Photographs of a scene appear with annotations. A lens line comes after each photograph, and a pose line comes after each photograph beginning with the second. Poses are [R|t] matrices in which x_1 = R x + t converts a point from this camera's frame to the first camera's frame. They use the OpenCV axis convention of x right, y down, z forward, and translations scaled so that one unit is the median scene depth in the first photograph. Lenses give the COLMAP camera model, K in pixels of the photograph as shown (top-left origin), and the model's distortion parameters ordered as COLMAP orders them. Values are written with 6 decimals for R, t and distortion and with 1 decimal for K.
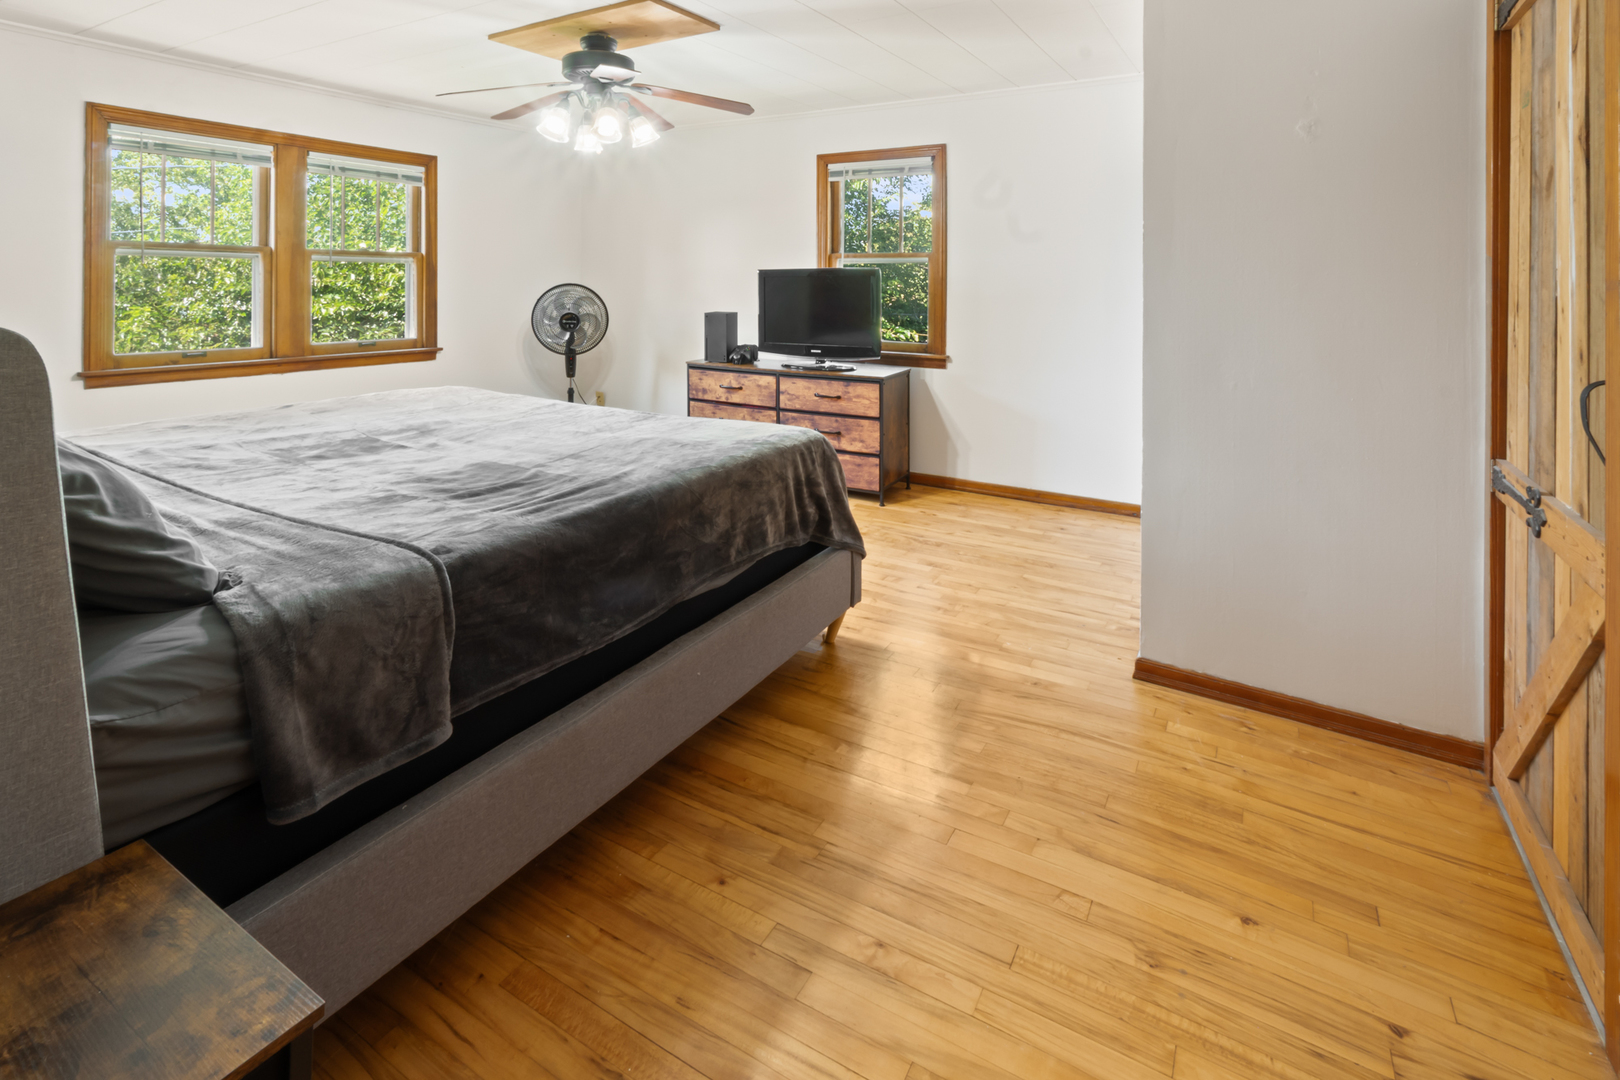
lens RADIAL K [[774.2, 0, 803.2], [0, 774.2, 446.3], [0, 0, 1]] dist [-0.004043, -0.000507]
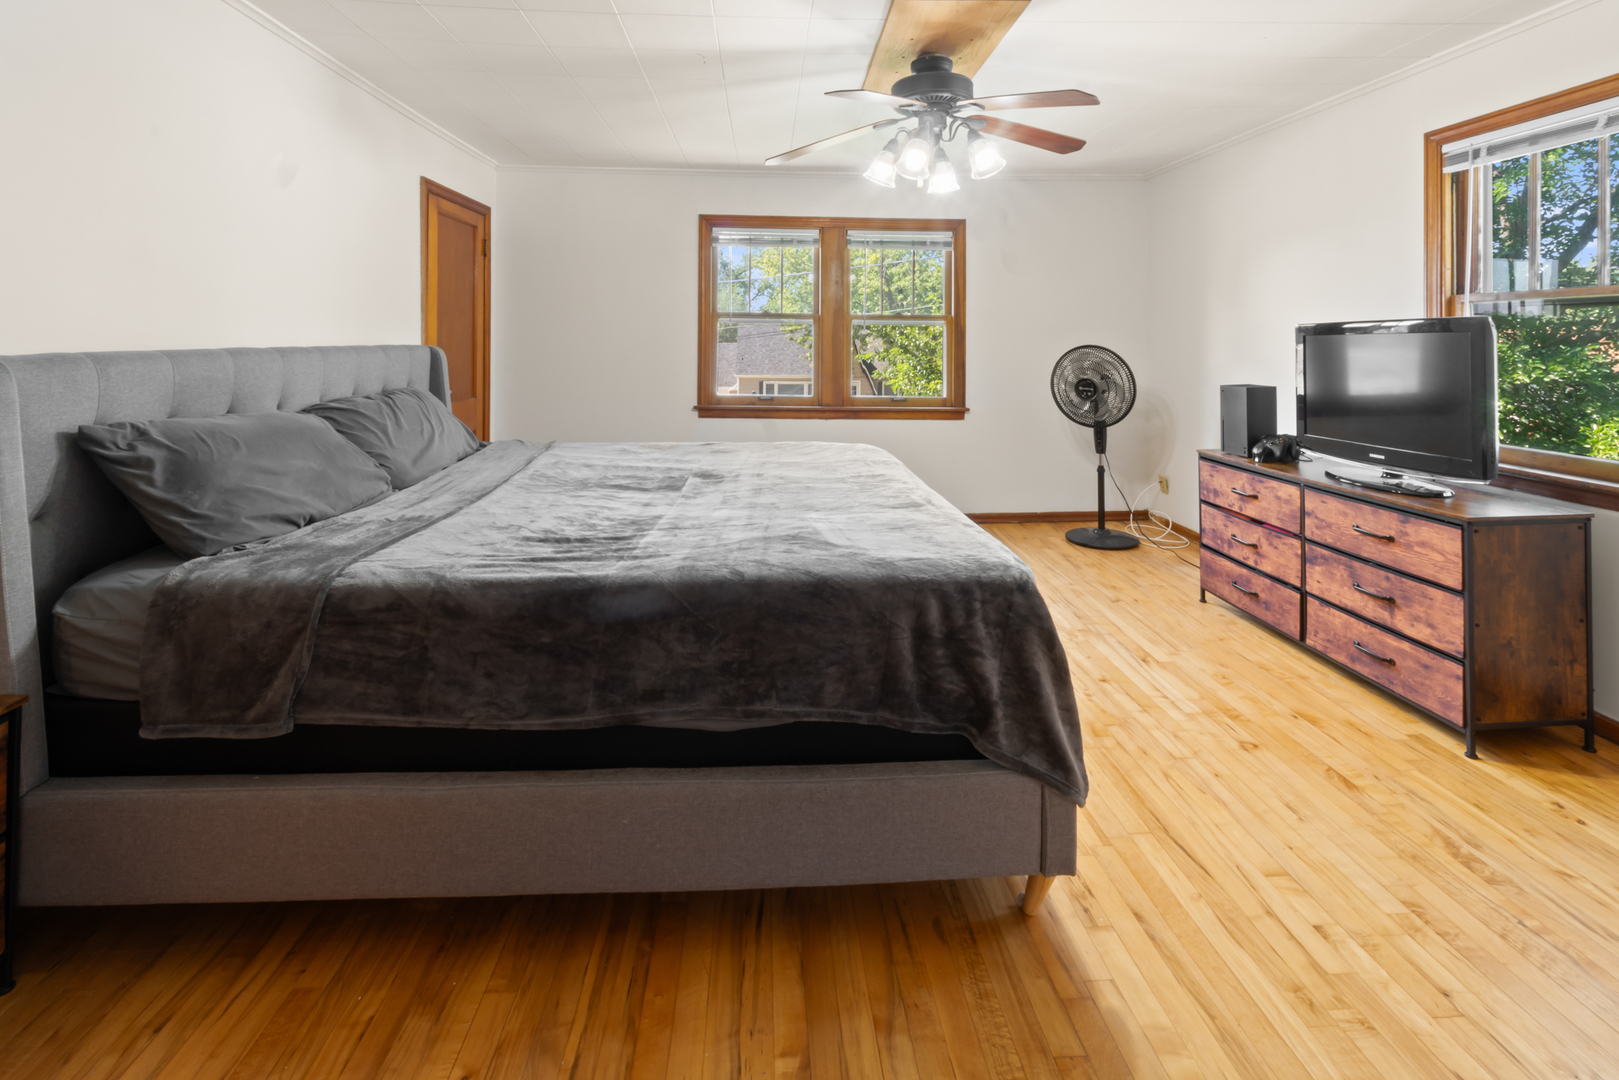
lens RADIAL K [[773.8, 0, 802.7], [0, 773.8, 446.4], [0, 0, 1]] dist [-0.004043, -0.000507]
pose [[0.548106, 0.110176, -0.829121, 0.272055], [-0.176562, 0.984189, 0.014062, -0.061007], [0.817561, 0.138684, 0.558892, 0.303125]]
